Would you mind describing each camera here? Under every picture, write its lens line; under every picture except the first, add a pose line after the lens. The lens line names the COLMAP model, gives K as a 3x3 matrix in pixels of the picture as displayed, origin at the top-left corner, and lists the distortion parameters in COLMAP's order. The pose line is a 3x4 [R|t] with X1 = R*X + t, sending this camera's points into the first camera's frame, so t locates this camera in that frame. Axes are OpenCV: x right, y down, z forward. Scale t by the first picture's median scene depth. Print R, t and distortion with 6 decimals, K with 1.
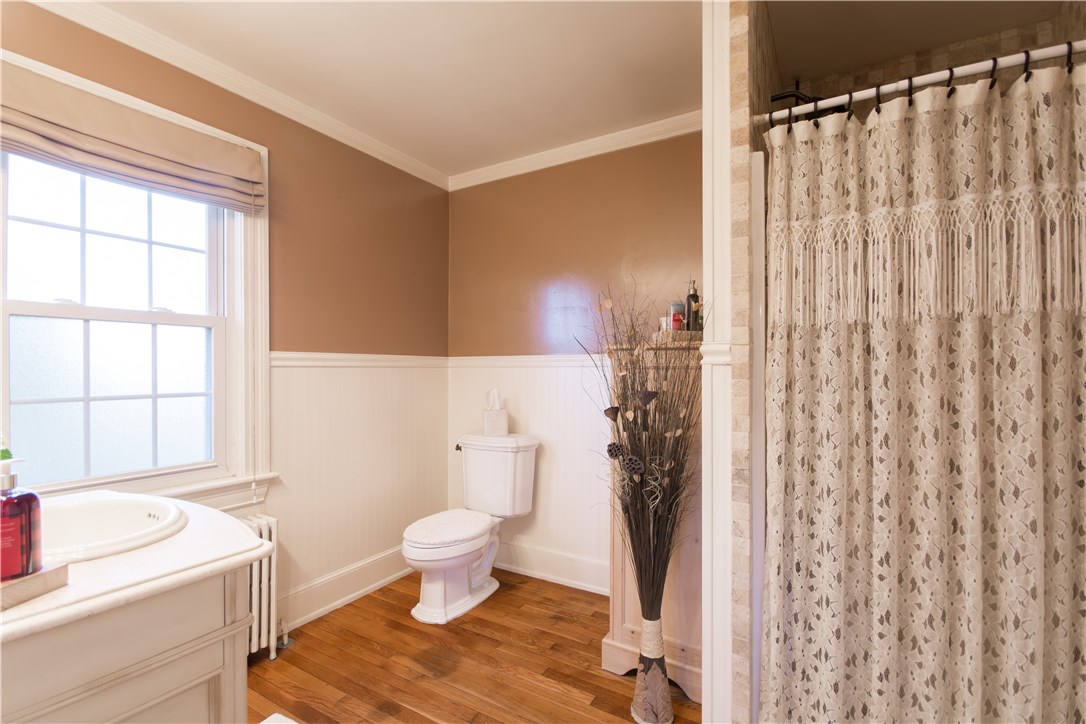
lens RADIAL K [[490.7, 0, 535.9], [0, 490.7, 373.0], [0, 0, 1]] dist [-0.000285, -0.000508]
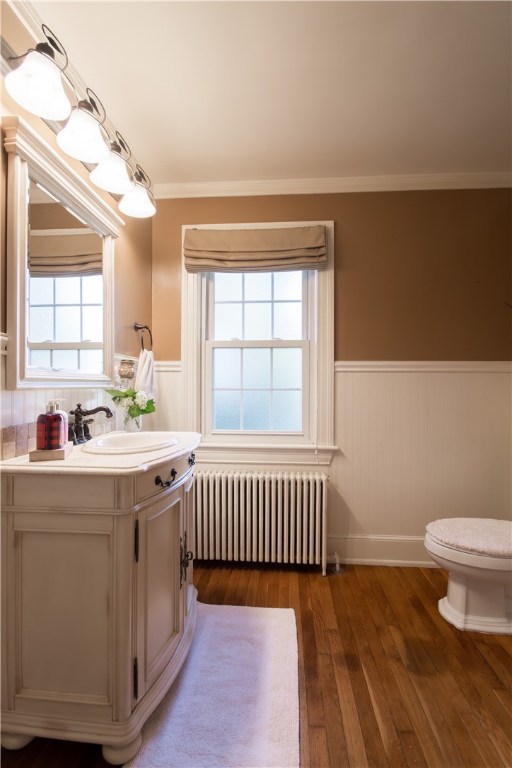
lens RADIAL K [[353.7, 0, 257.6], [0, 353.7, 379.8], [0, 0, 1]] dist [0.000042, -0.000457]
pose [[0.466994, -0.001552, -0.884259, 0.271824], [-0.011553, 0.999902, -0.007857, 0.021815], [0.884185, 0.013885, 0.466931, 0.326127]]
